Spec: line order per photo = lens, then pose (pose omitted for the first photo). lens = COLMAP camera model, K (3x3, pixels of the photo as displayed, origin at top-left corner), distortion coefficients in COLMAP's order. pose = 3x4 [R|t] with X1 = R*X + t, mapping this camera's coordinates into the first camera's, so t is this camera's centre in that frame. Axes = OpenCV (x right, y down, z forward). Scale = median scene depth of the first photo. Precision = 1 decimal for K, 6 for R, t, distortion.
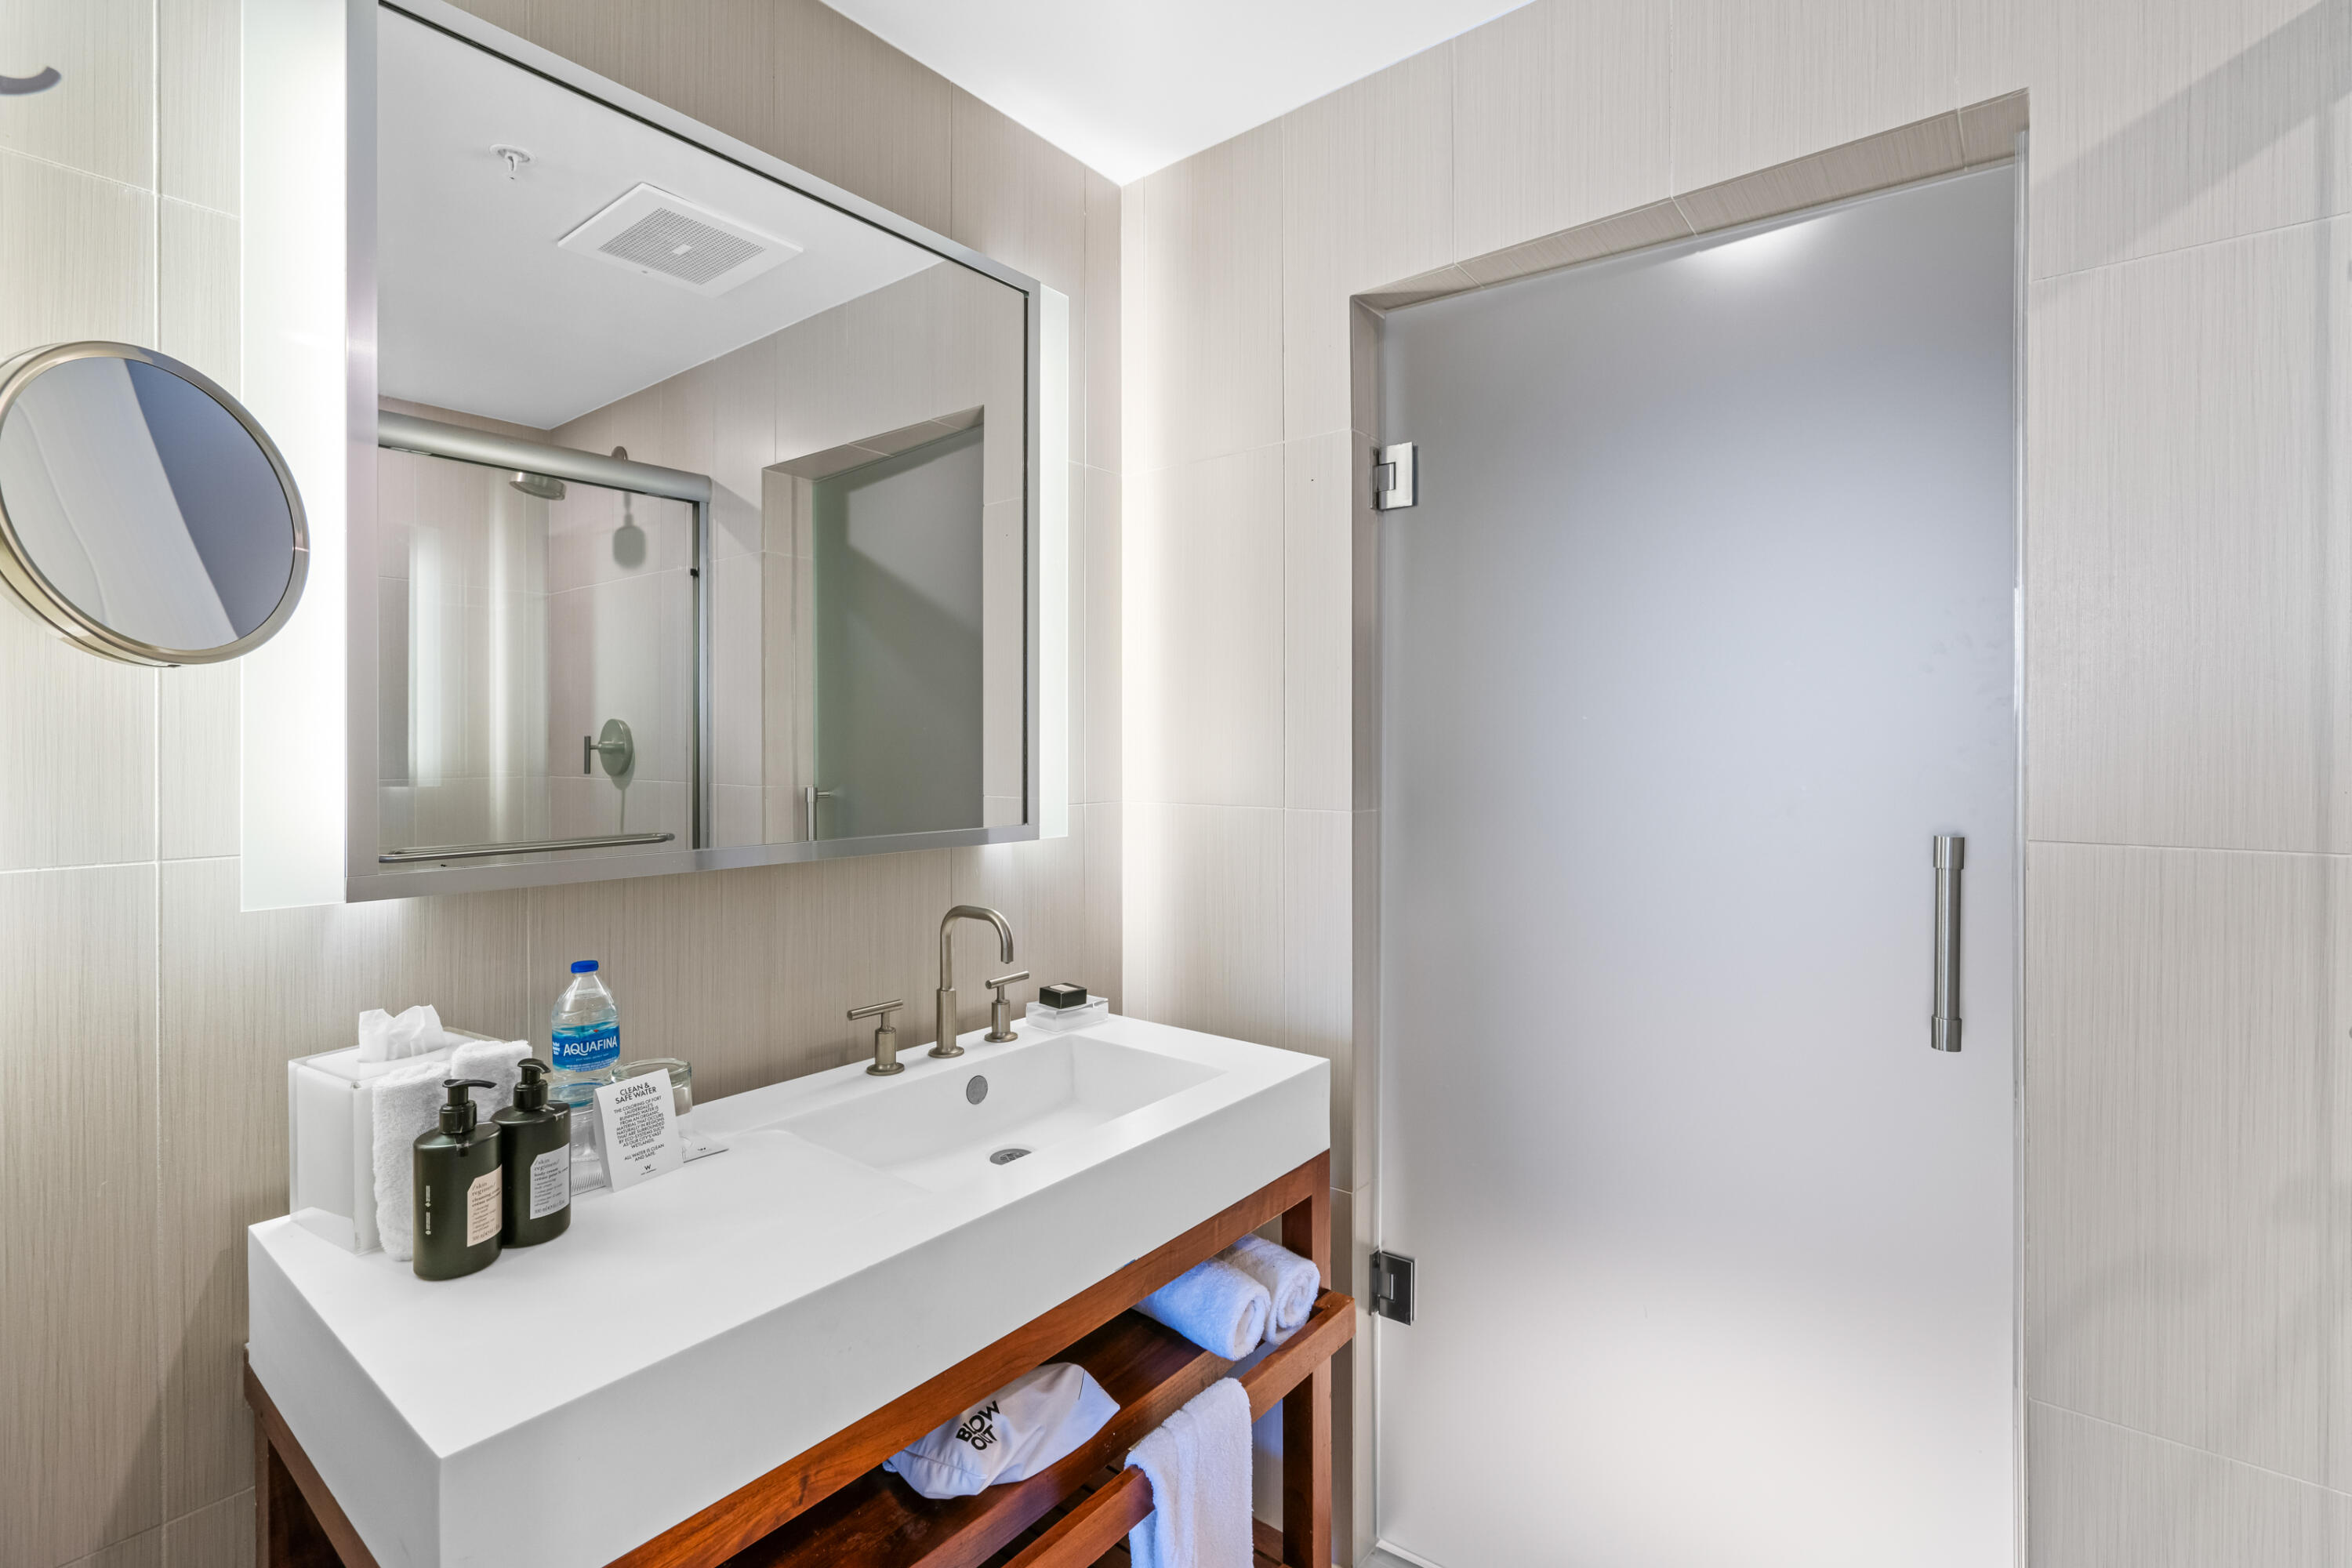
lens RADIAL K [[1049.9, 0, 1173.4], [0, 1049.9, 746.7], [0, 0, 1]] dist [-0.001096, 0.000597]
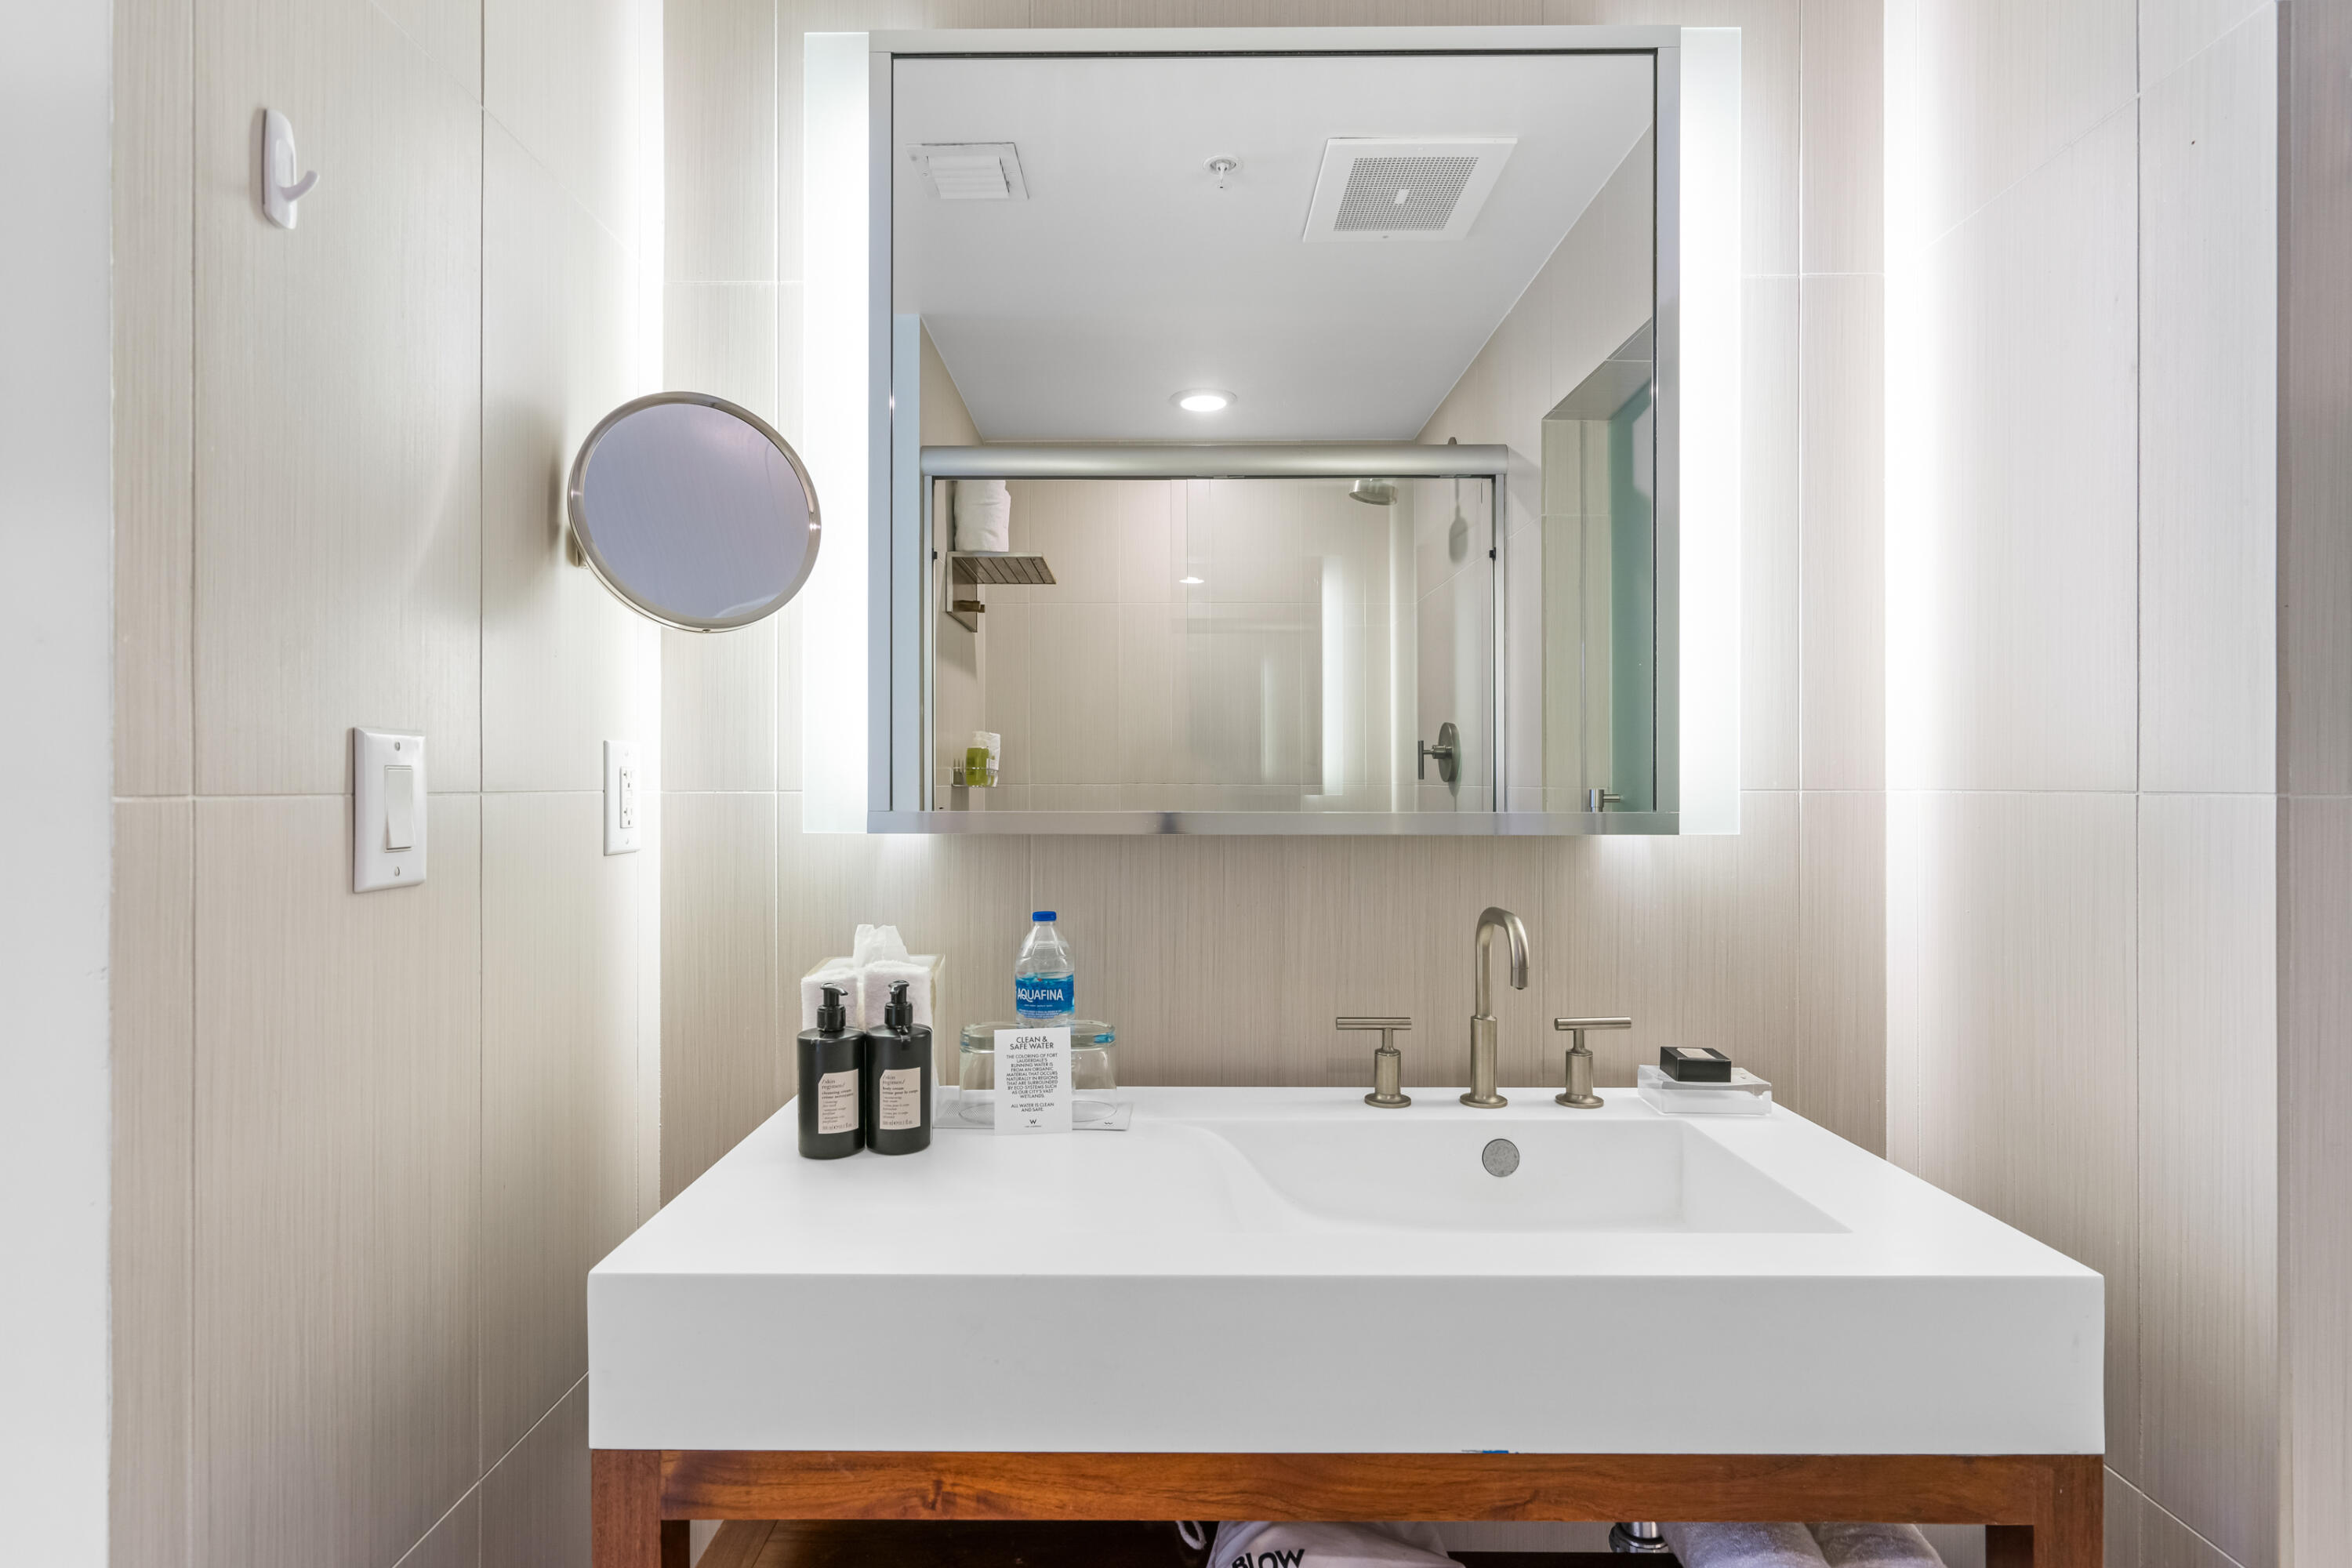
lens RADIAL K [[1155.6, 0, 1176.0], [0, 1155.6, 784.0], [0, 0, 1]] dist [-0.010332, 0.001126]
pose [[0.625062, -0.000069, -0.780575, 0.284719], [0.001092, 0.999999, 0.000786, 0.060644], [0.780574, -0.001343, 0.625062, 0.300448]]
